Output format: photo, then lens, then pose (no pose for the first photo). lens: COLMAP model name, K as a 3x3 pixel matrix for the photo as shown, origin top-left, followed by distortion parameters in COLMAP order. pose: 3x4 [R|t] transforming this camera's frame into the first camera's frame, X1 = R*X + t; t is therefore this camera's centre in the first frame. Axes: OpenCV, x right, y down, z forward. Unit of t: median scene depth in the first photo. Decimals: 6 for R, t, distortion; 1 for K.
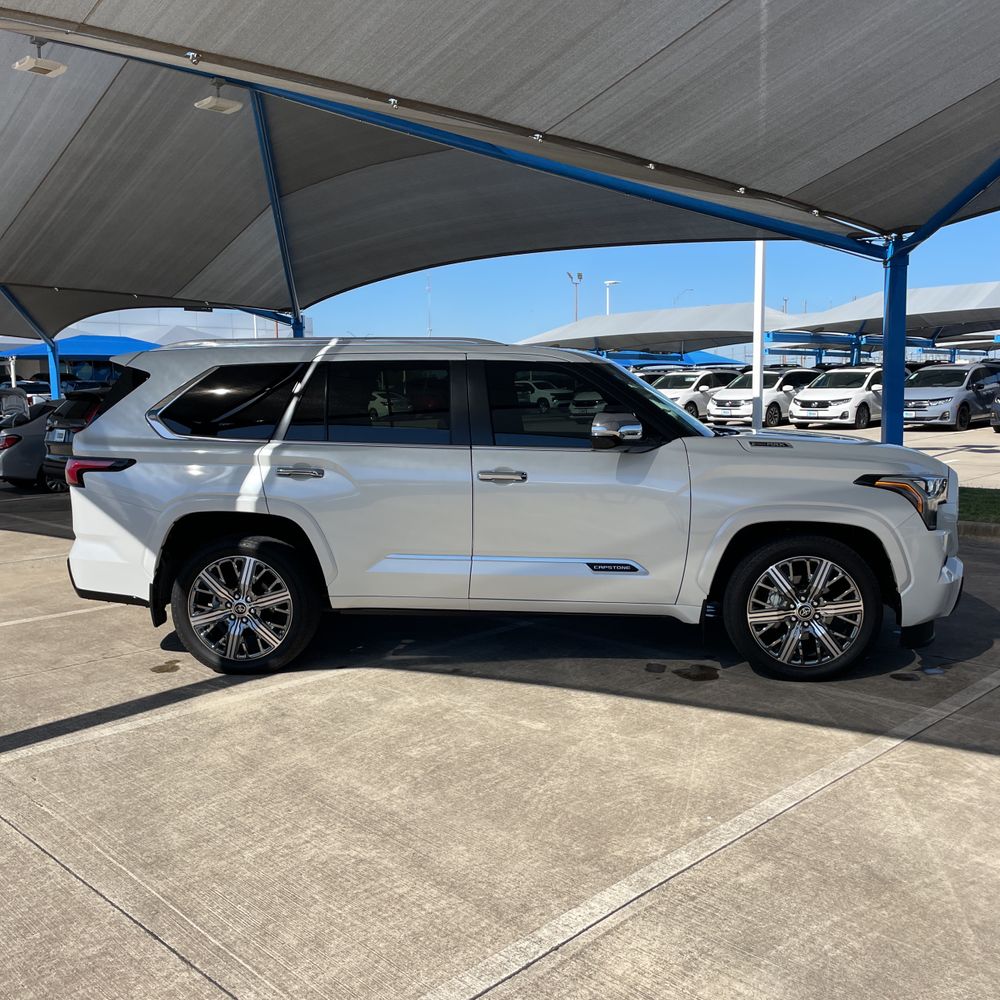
lens RADIAL K [[1008.9, 0, 500.0], [0, 1008.9, 500.0], [0, 0, 1]] dist [0.099205, -0.162015]
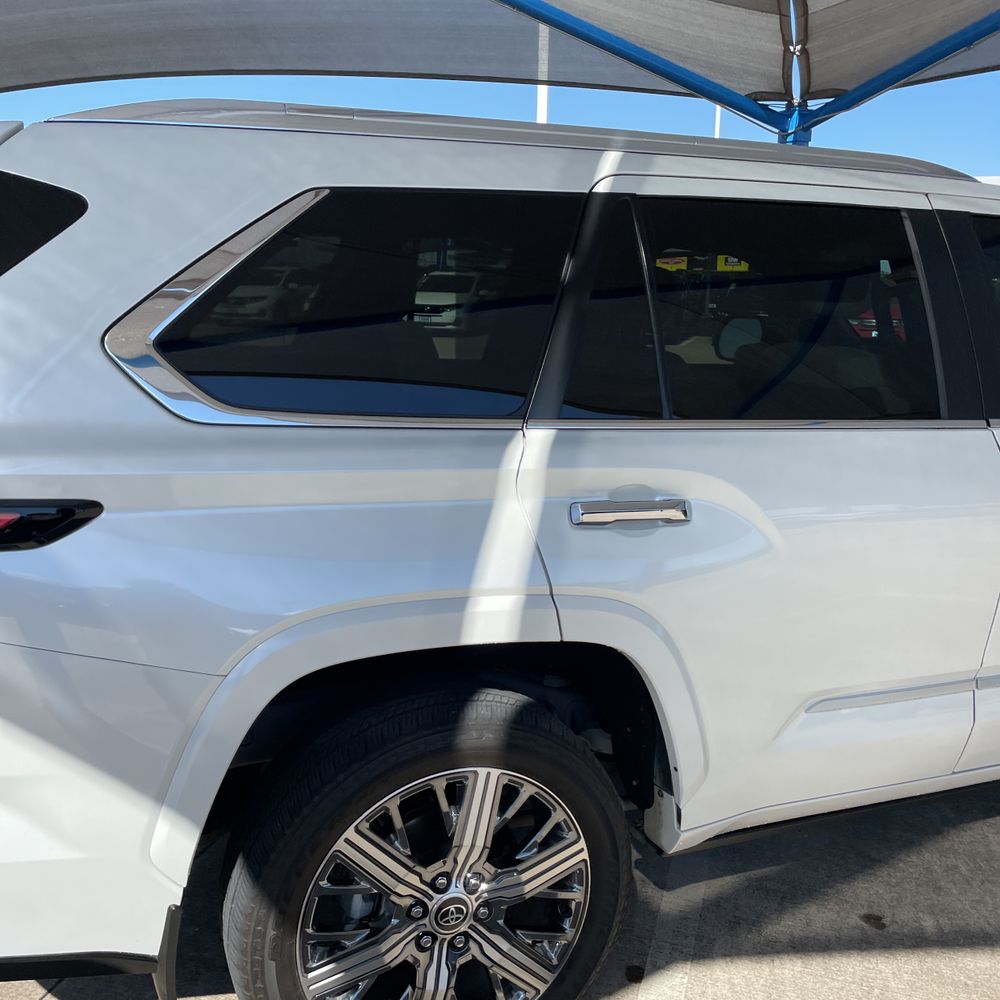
lens RADIAL K [[1006.3, 0, 476.0], [0, 1006.3, 494.6], [0, 0, 1]] dist [0.137087, -0.225660]
pose [[0.883587, -0.063173, 0.463986, -0.400370], [0.019686, 0.994993, 0.097984, -0.068355], [-0.467853, -0.077443, 0.880407, 0.701875]]
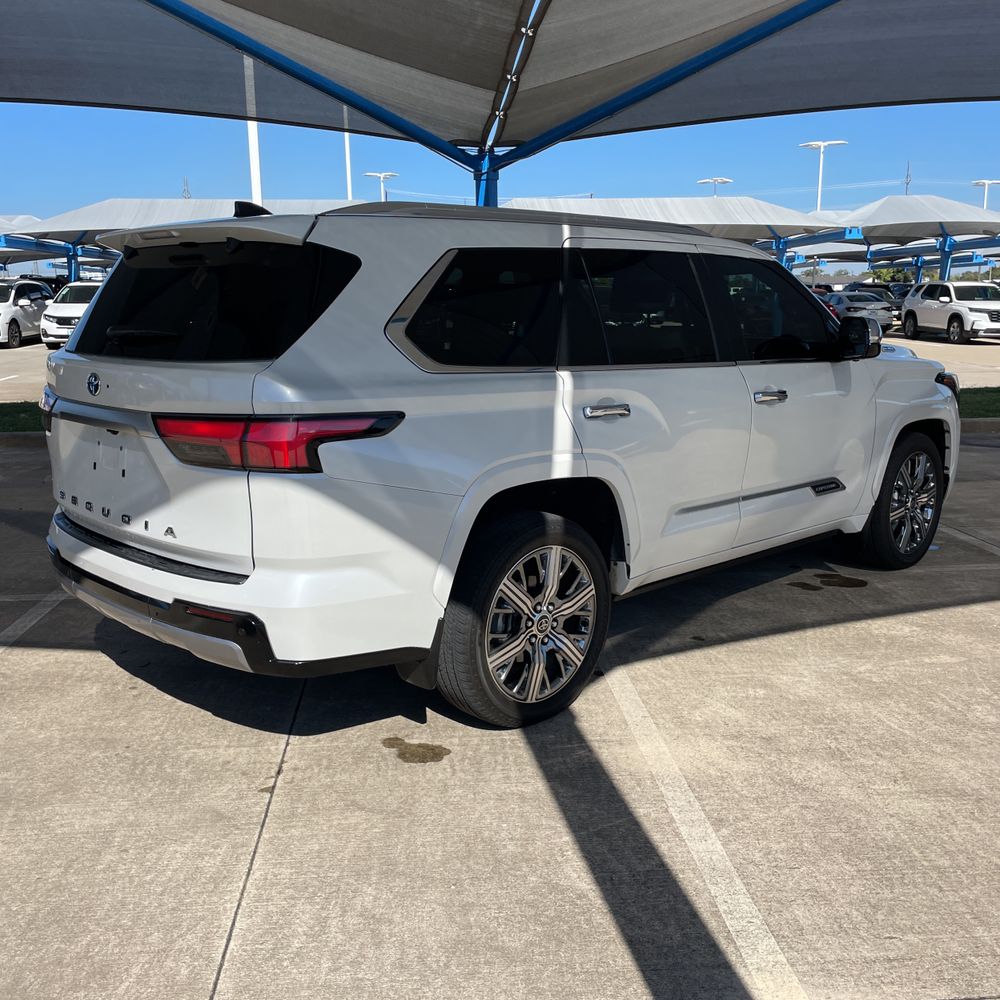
lens RADIAL K [[1016.8, 0, 497.0], [0, 1016.8, 512.2], [0, 0, 1]] dist [0.121636, -0.209580]
pose [[0.638123, -0.147682, 0.755638, -0.769688], [0.080955, 0.988861, 0.124897, -0.052043], [-0.765666, -0.018527, 0.642971, 0.594557]]
